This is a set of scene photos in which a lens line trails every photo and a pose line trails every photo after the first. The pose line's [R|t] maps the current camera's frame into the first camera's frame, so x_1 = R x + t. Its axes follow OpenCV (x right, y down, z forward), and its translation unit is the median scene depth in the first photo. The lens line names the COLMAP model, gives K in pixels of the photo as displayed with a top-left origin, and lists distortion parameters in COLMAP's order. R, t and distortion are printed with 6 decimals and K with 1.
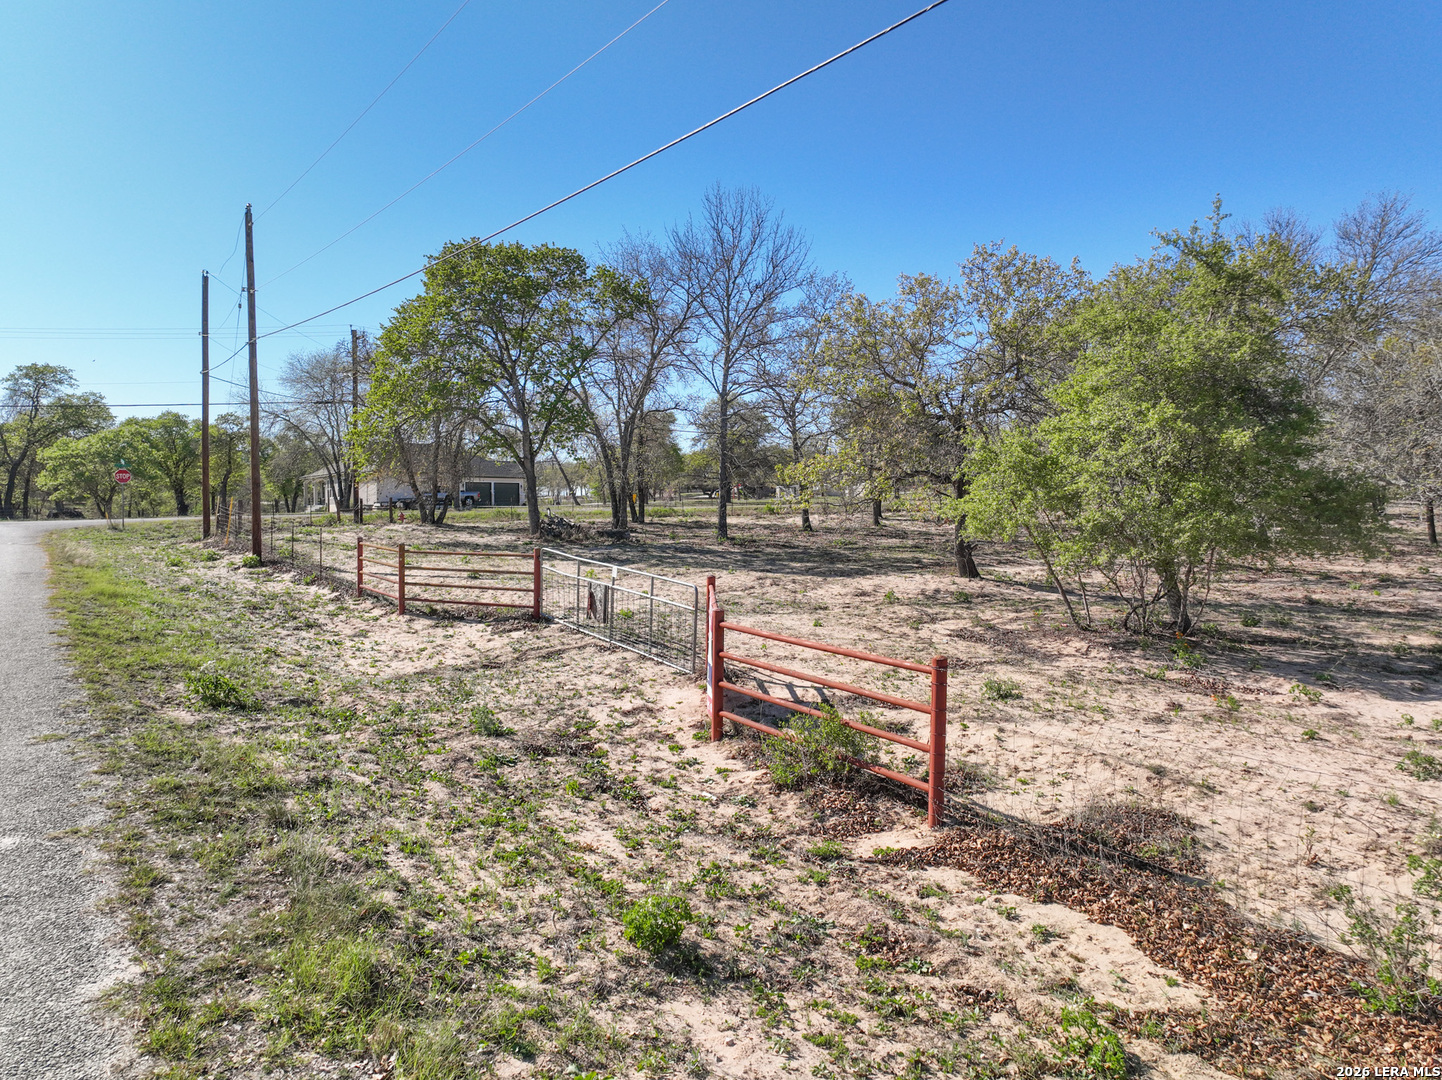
lens RADIAL K [[1012.4, 0, 720.9], [0, 1012.4, 539.3], [0, 0, 1]] dist [0.000795, 0.000737]
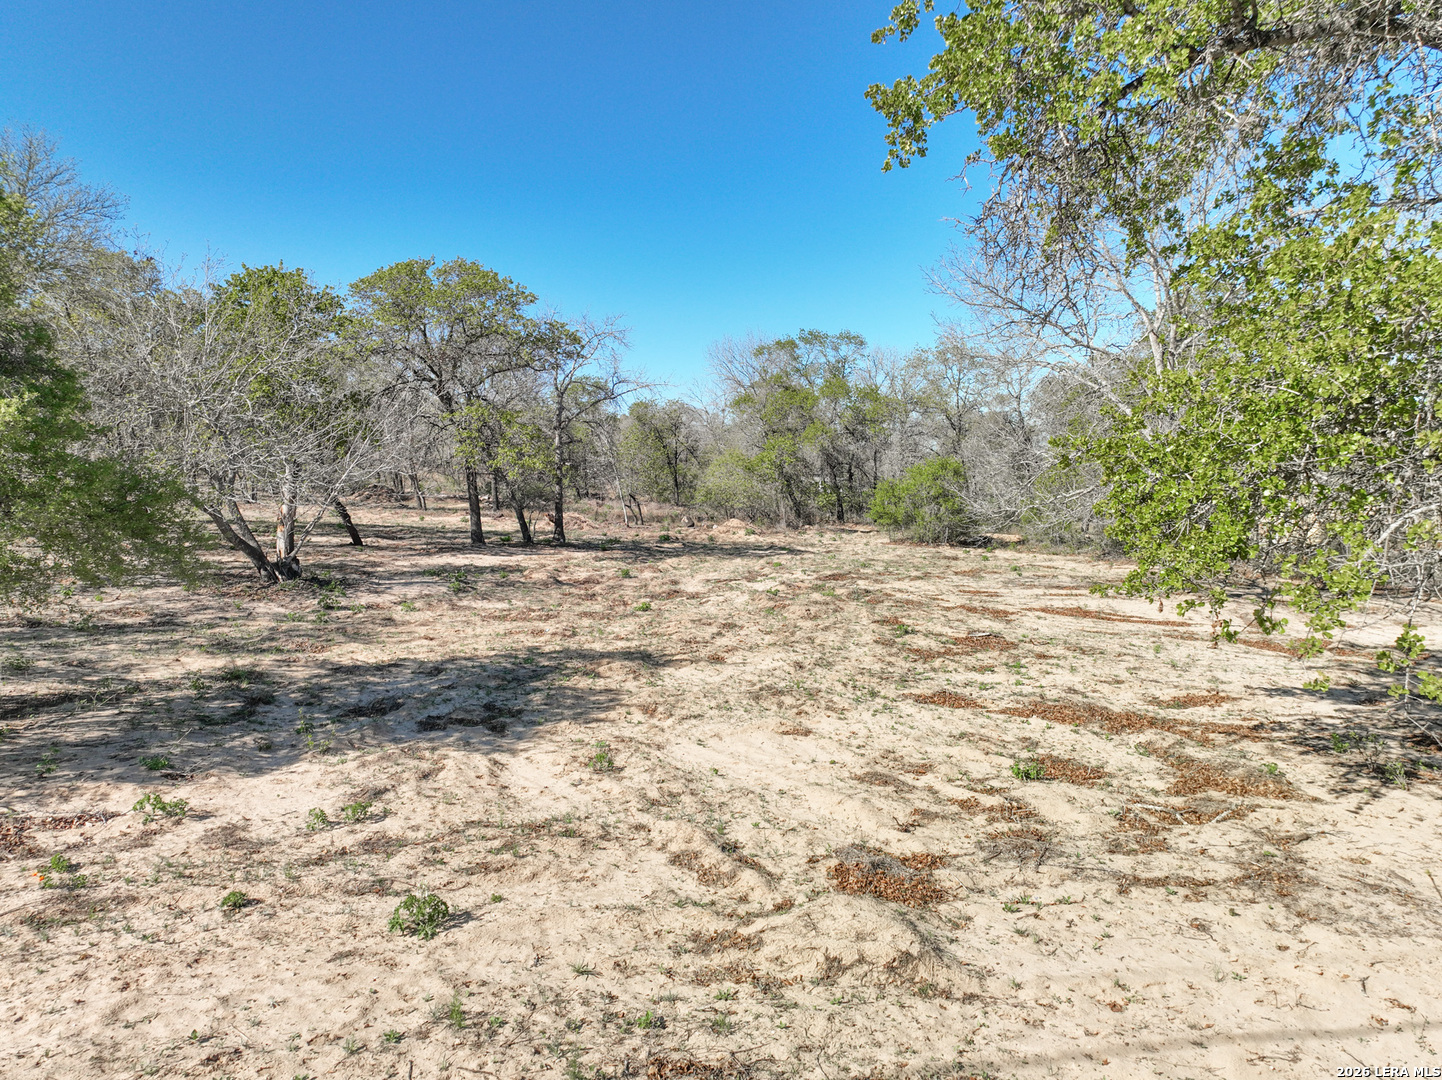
lens RADIAL K [[1012.4, 0, 720.9], [0, 1012.4, 540.1], [0, 0, 1]] dist [0.000795, 0.000737]
pose [[0.373172, -0.066528, 0.925374, 0.092445], [0.047400, 0.997490, 0.052598, -0.029742], [-0.926551, 0.024235, 0.375389, 0.325695]]
